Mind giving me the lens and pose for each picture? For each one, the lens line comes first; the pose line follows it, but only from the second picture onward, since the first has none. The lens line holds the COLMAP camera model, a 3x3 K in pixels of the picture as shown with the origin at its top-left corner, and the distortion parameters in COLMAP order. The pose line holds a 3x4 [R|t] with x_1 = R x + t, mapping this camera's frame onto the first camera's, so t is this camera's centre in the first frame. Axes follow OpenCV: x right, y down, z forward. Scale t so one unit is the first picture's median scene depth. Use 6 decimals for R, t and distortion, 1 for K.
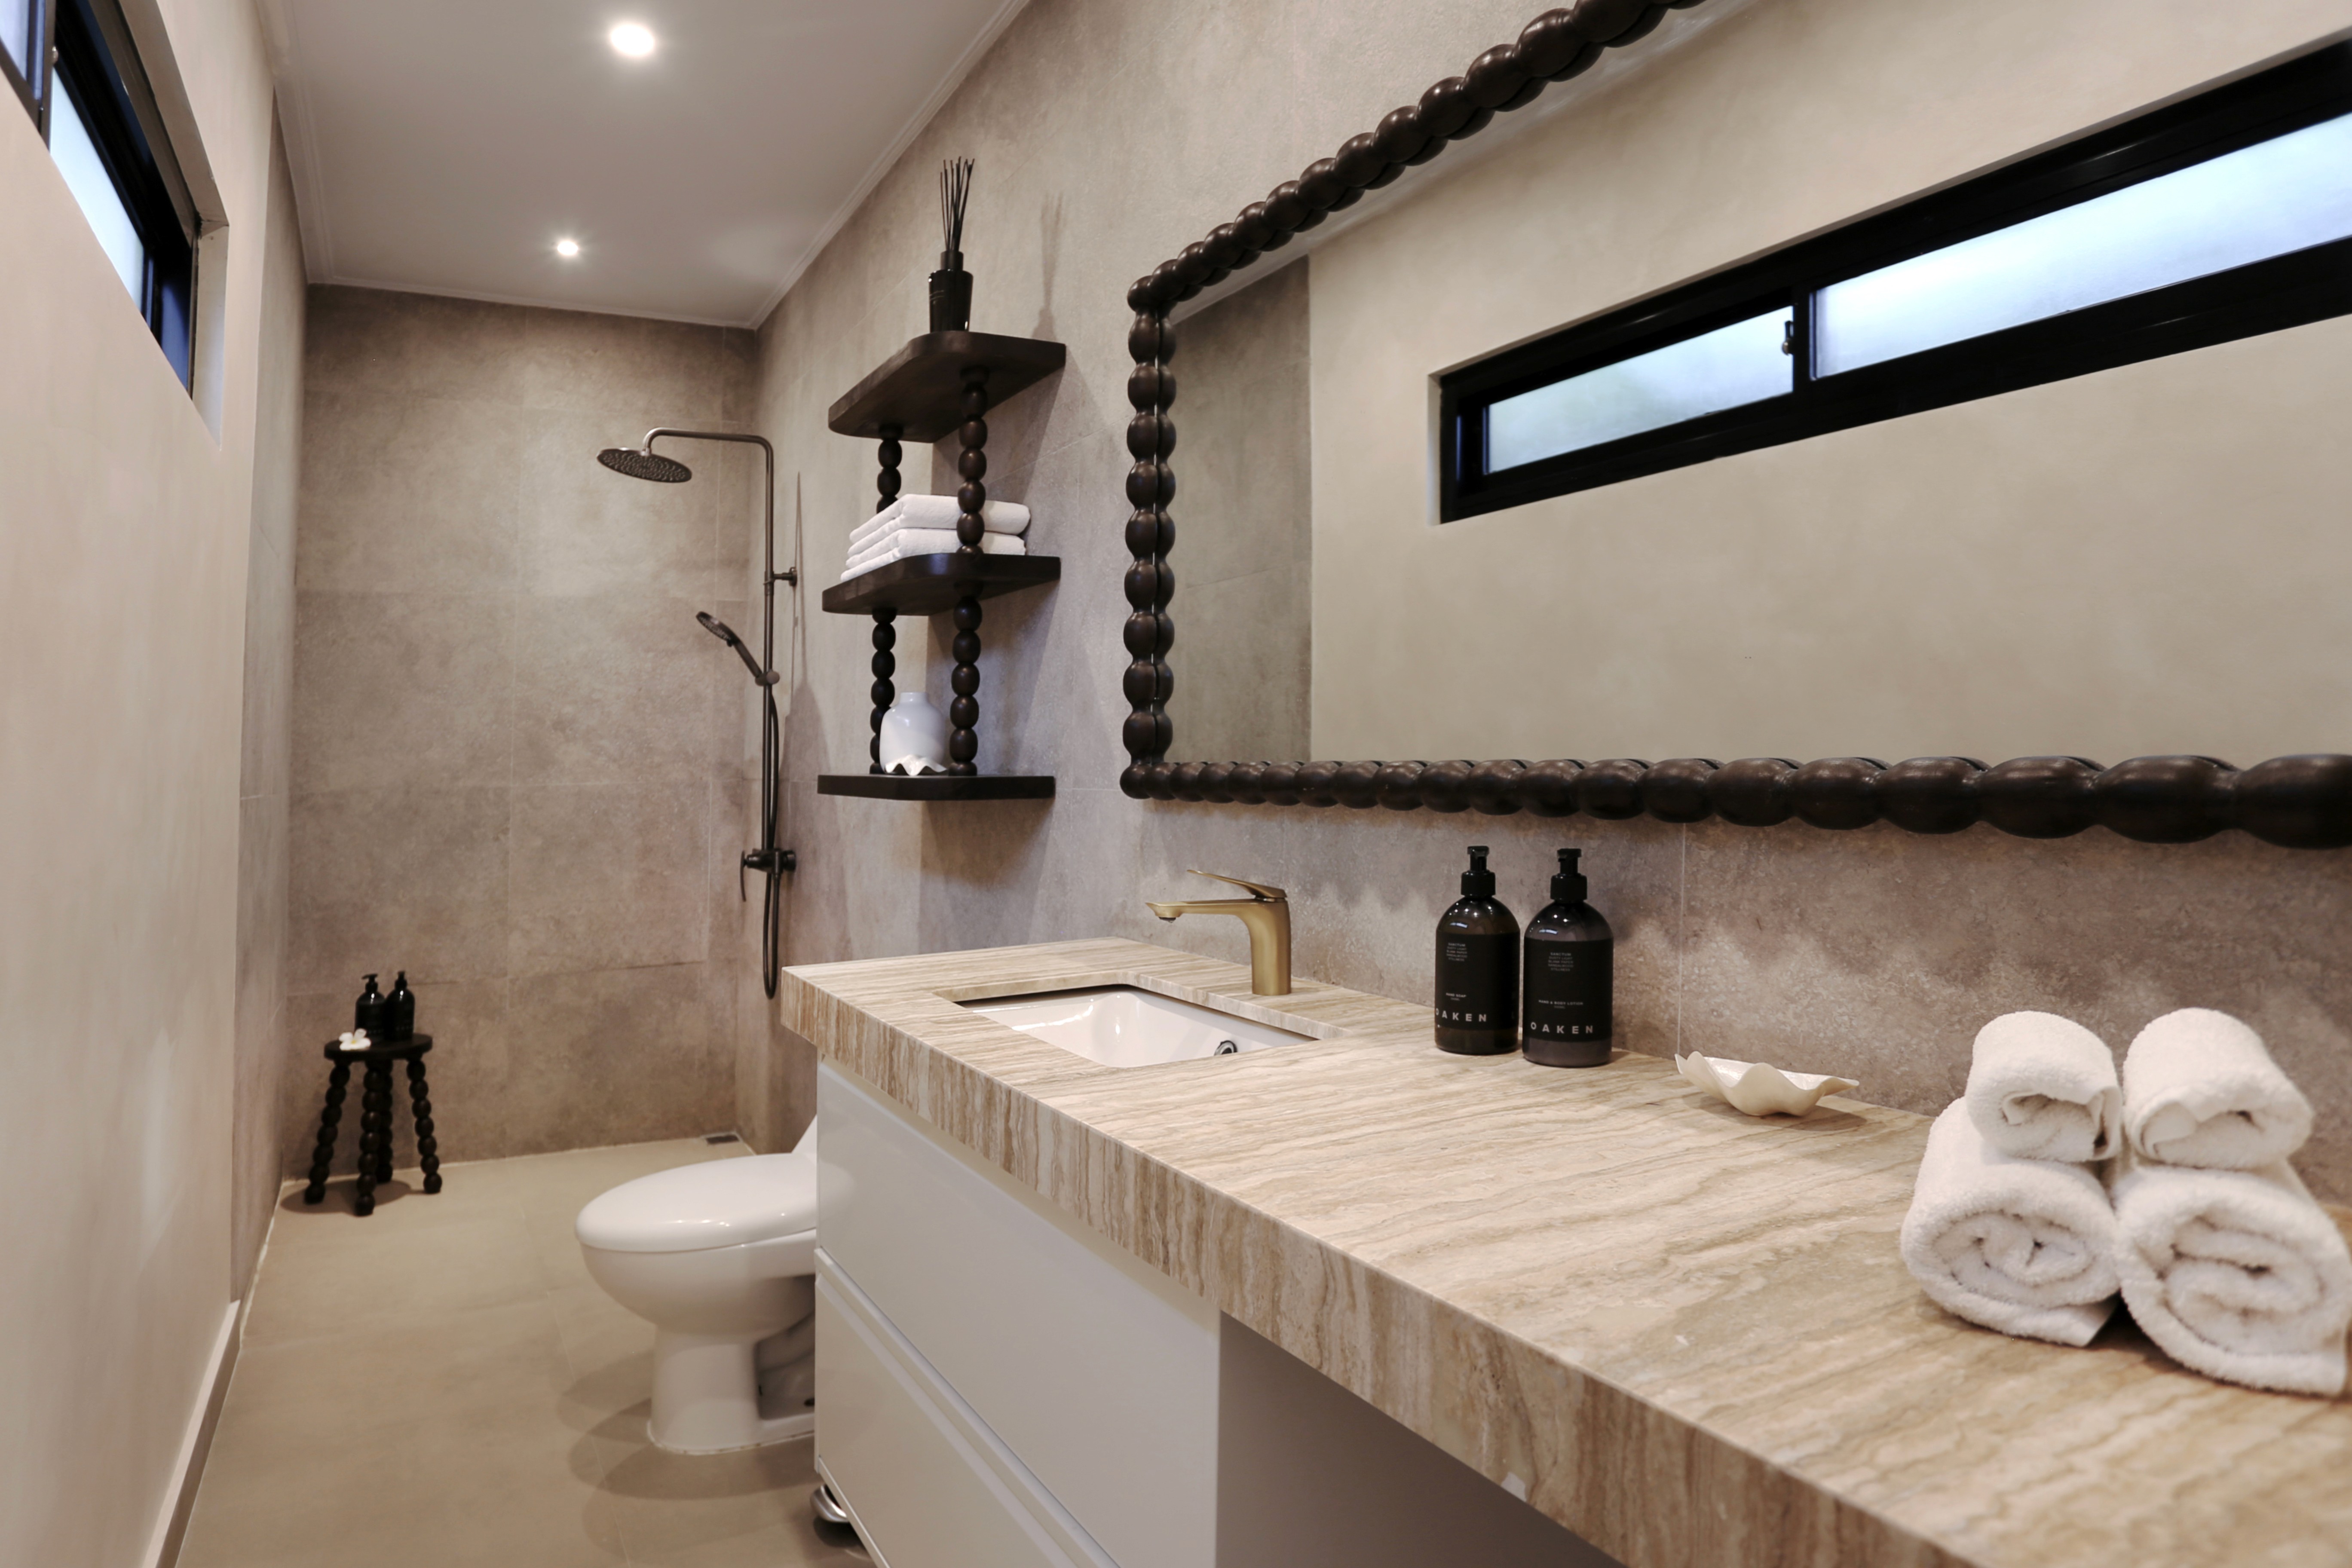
lens RADIAL K [[1289.1, 0, 1224.5], [0, 1289.1, 687.4], [0, 0, 1]] dist [-0.049262, 0.017932]
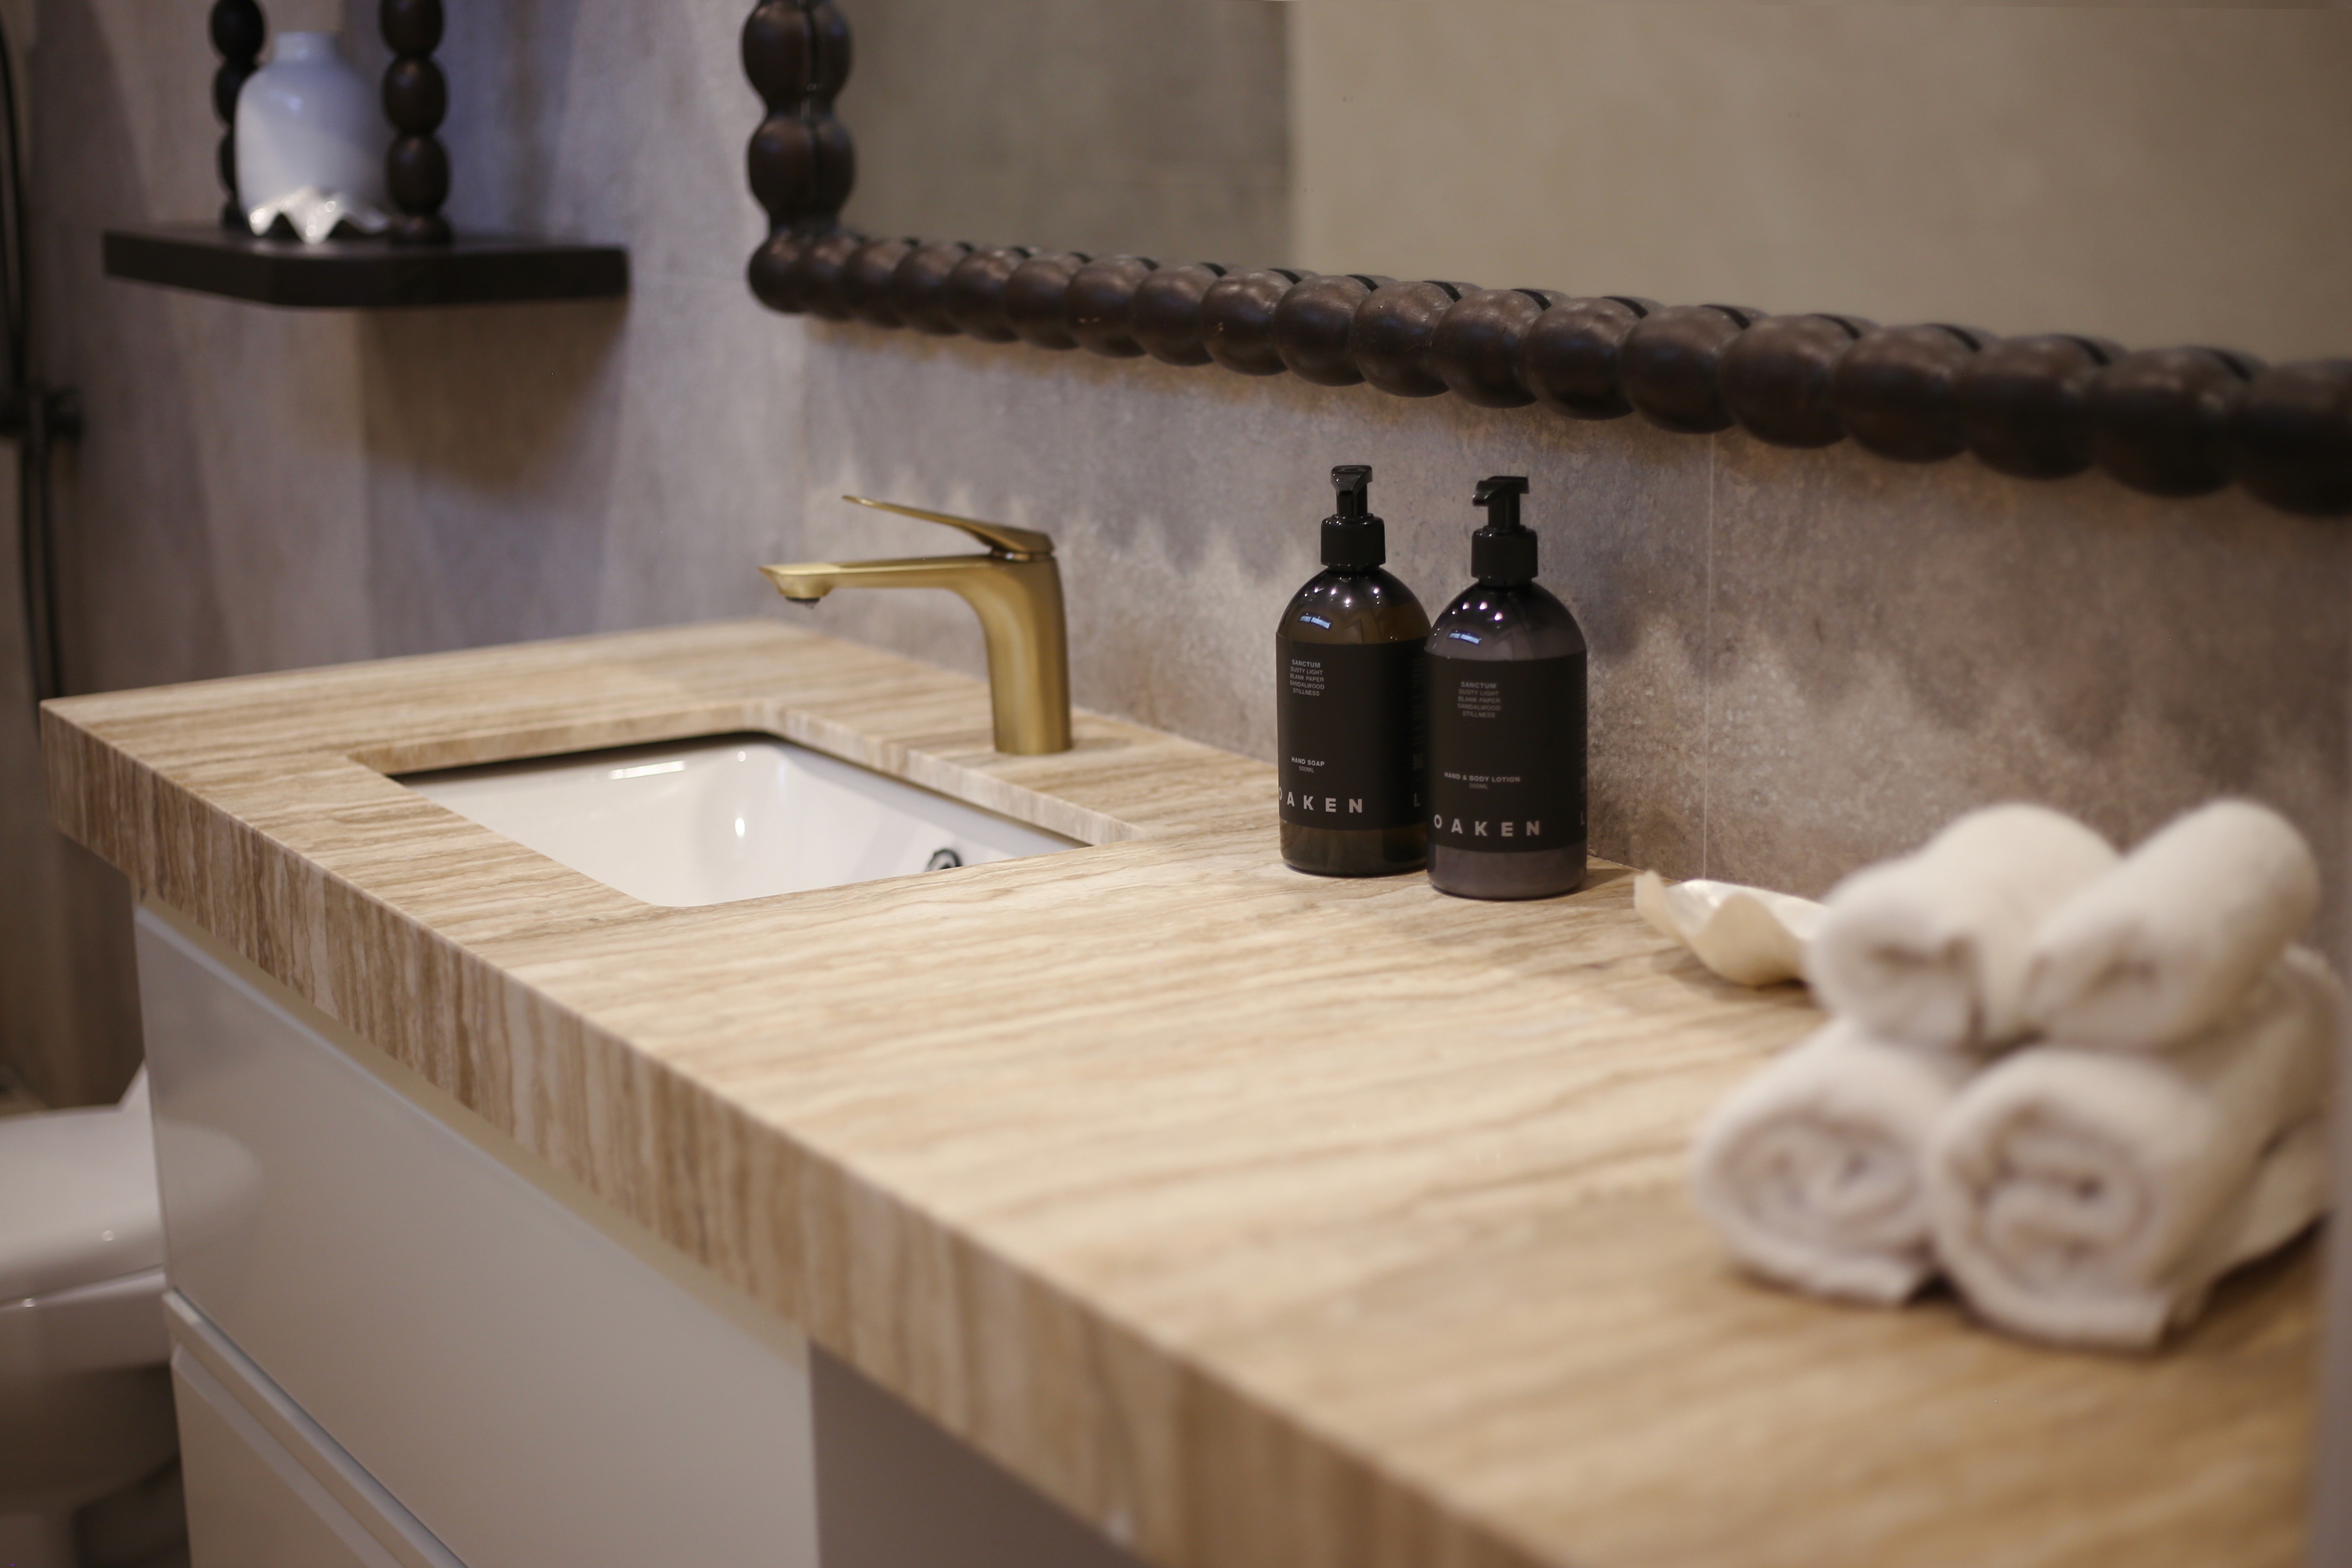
lens RADIAL K [[3616.0, 0, 1160.5], [0, 3616.0, 770.6], [0, 0, 1]] dist [-0.131346, 0.000000]
pose [[0.999102, -0.013207, -0.040266, 0.189481], [0.022826, 0.968292, 0.248776, -0.116008], [0.035704, -0.249471, 0.967724, -0.392264]]
